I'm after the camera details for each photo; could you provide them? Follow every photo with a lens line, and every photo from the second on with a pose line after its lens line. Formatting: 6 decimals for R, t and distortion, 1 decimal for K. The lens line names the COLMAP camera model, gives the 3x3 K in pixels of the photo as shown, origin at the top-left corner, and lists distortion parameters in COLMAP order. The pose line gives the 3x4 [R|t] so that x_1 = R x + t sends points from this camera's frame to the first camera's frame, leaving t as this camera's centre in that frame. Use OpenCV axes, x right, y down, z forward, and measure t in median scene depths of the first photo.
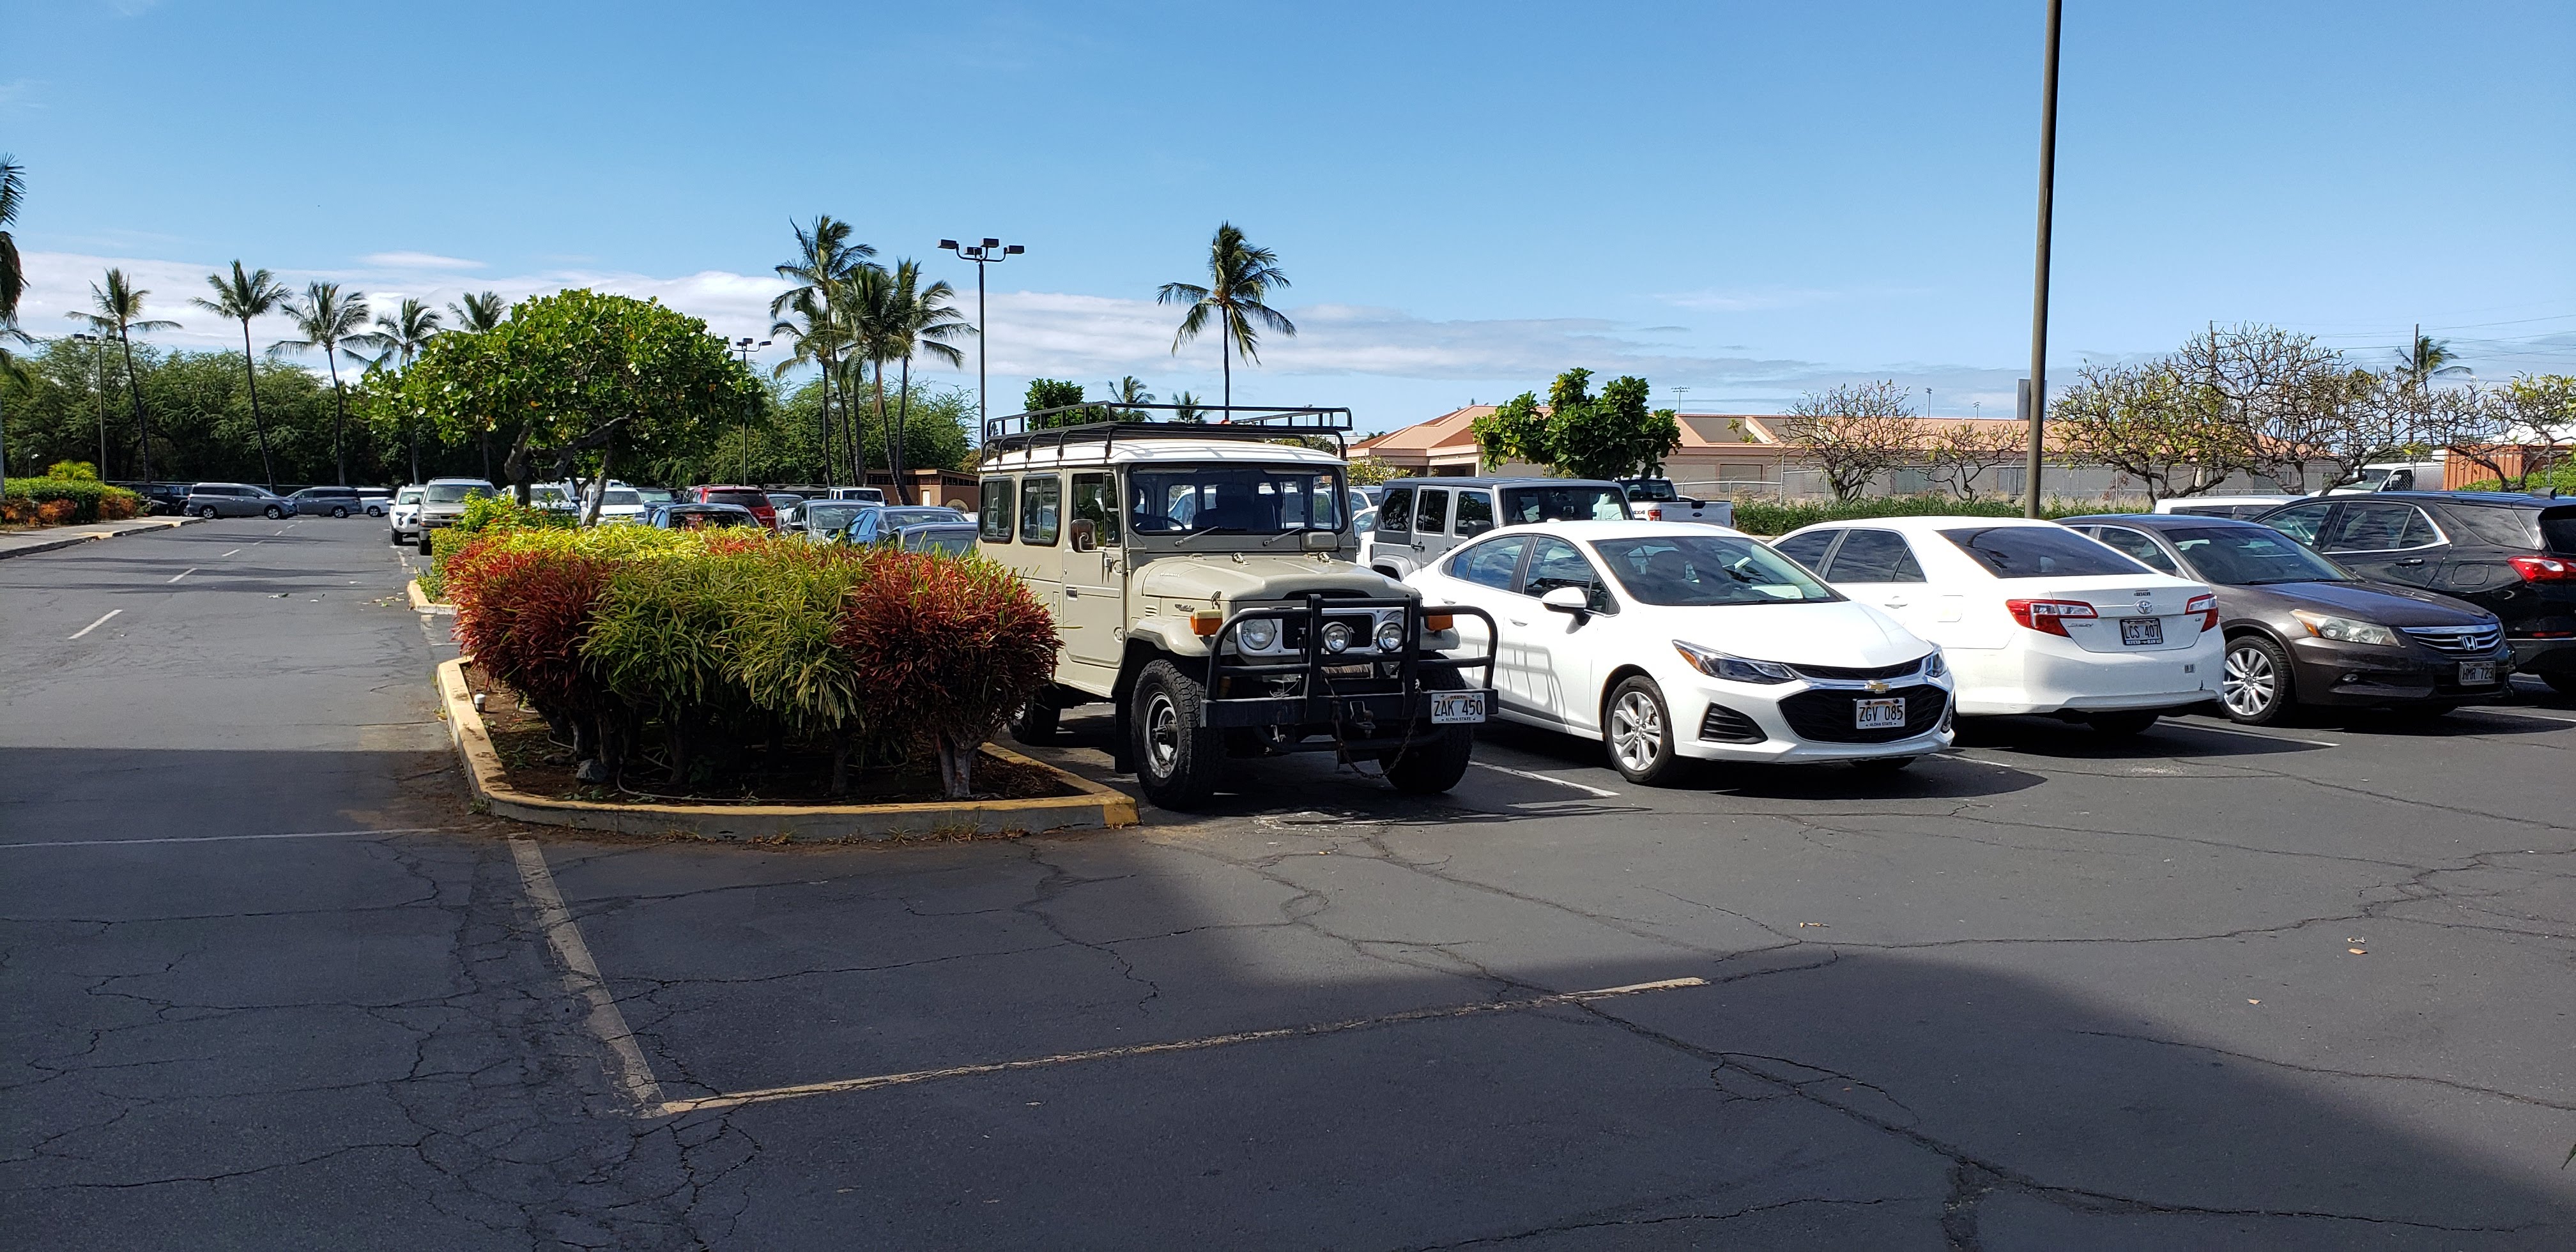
lens RADIAL K [[2041.6, 0, 1286.8], [0, 2041.6, 625.5], [0, 0, 1]] dist [-0.016058, 0.010678]
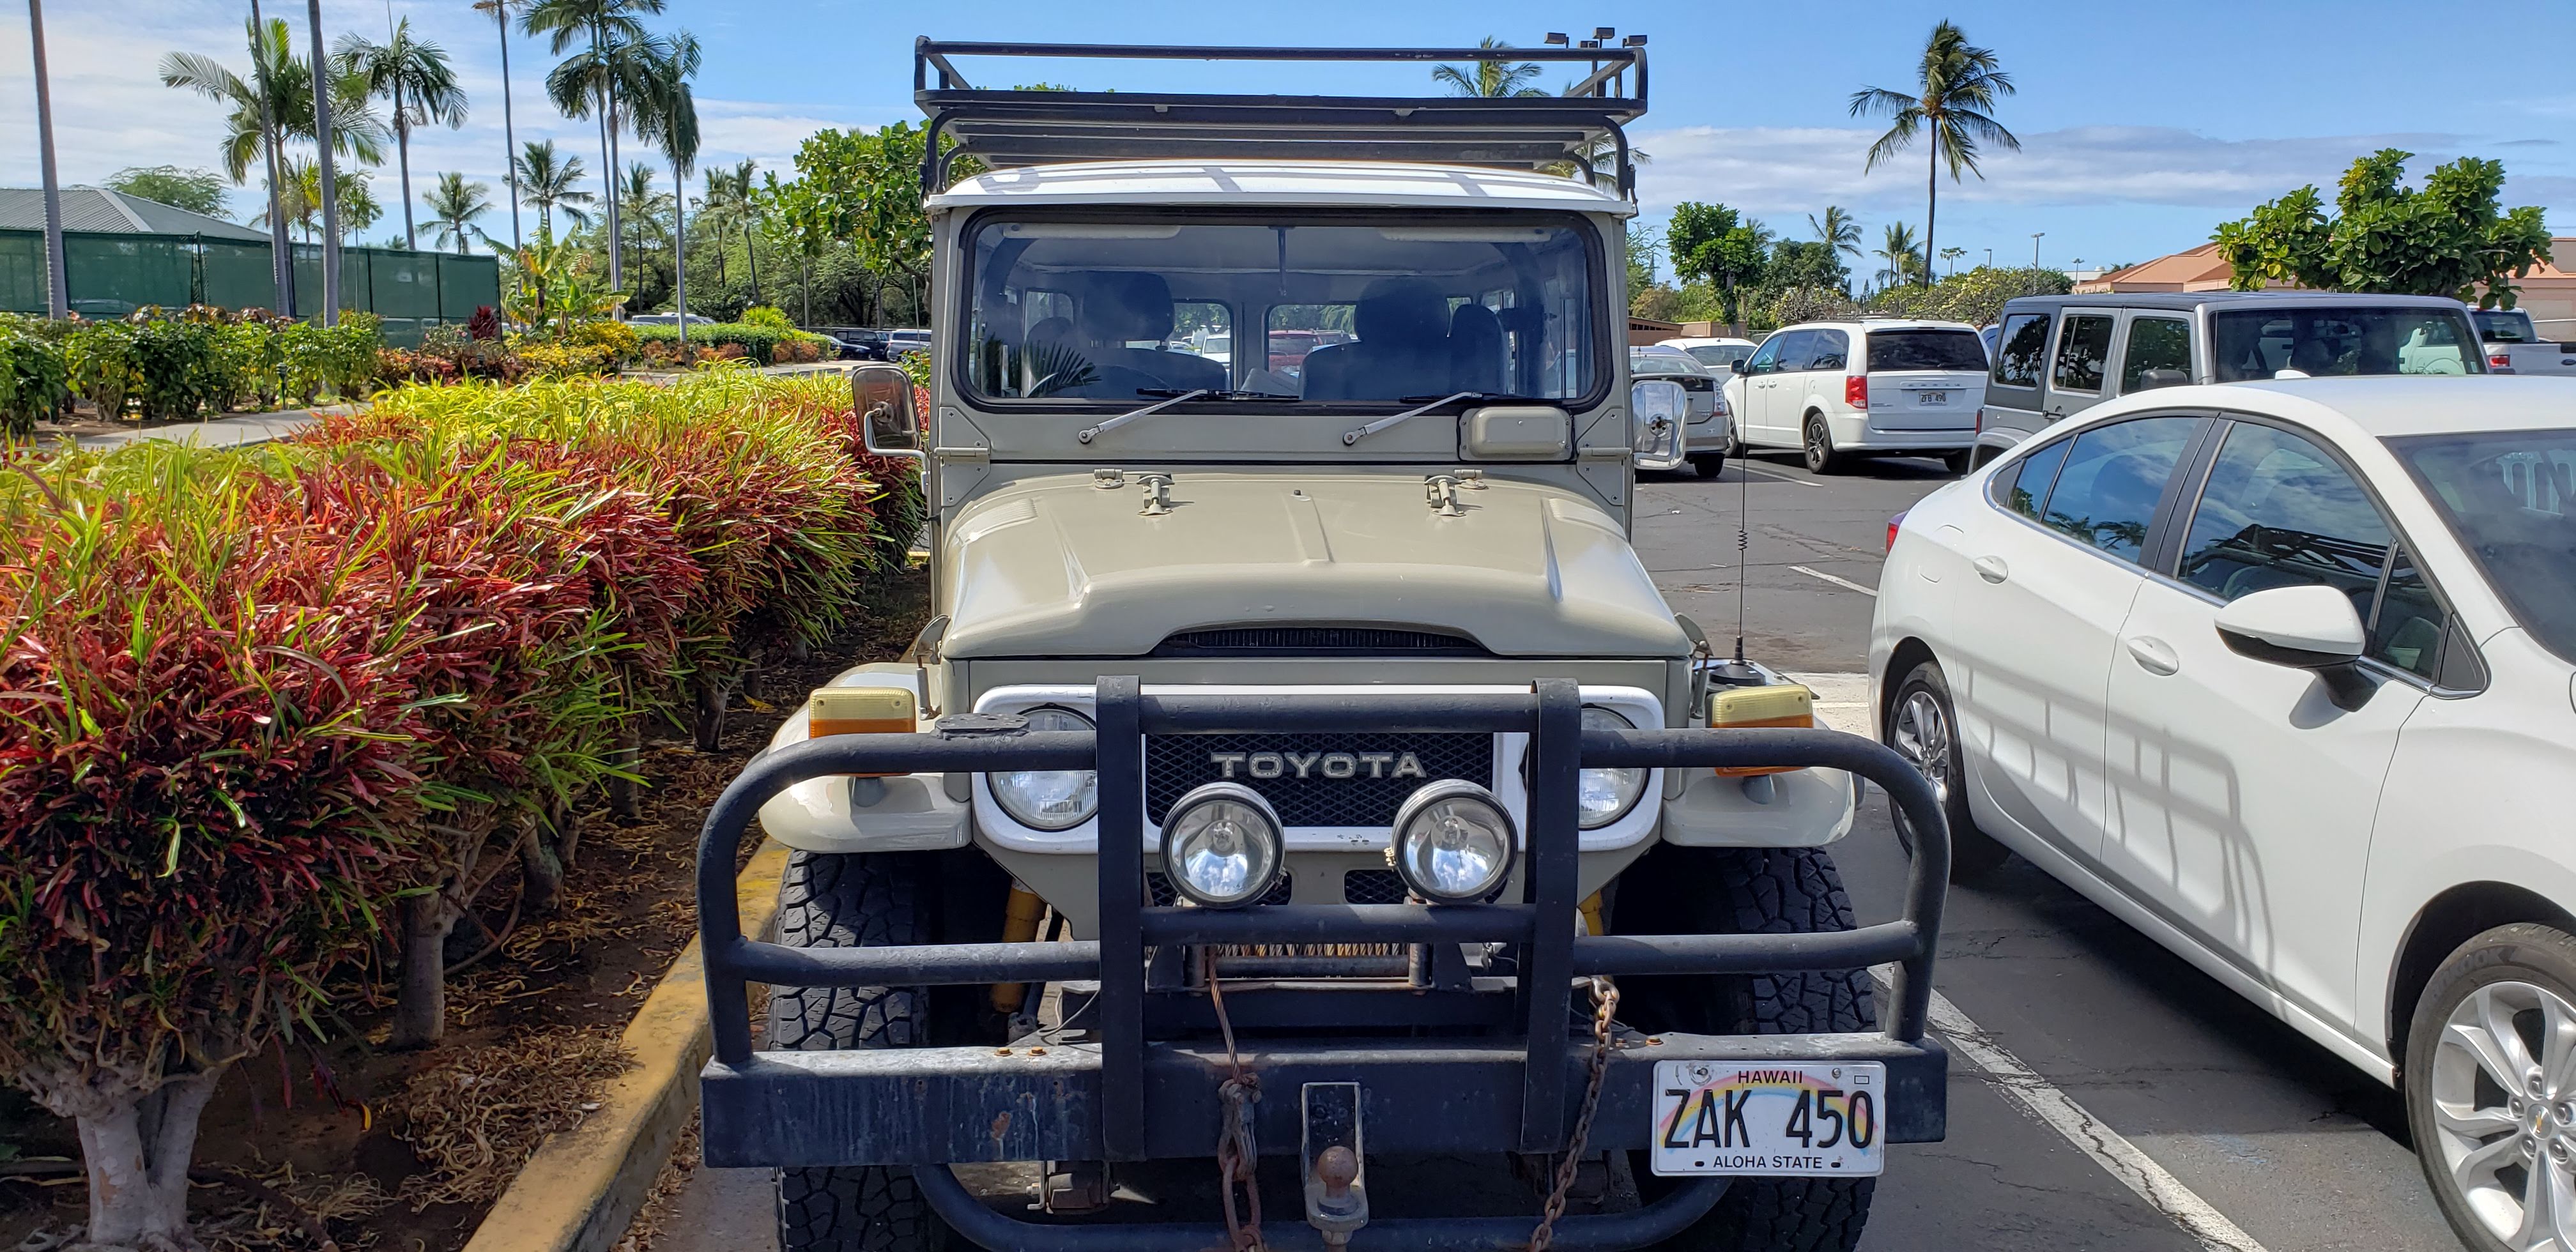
lens RADIAL K [[2041.6, 0, 1288.2], [0, 2041.6, 627.4], [0, 0, 1]] dist [-0.016058, 0.010678]
pose [[0.940307, 0.045178, -0.337314, 0.033031], [-0.019525, 0.996679, 0.079061, -0.011826], [0.339766, -0.067756, 0.938066, 0.222425]]
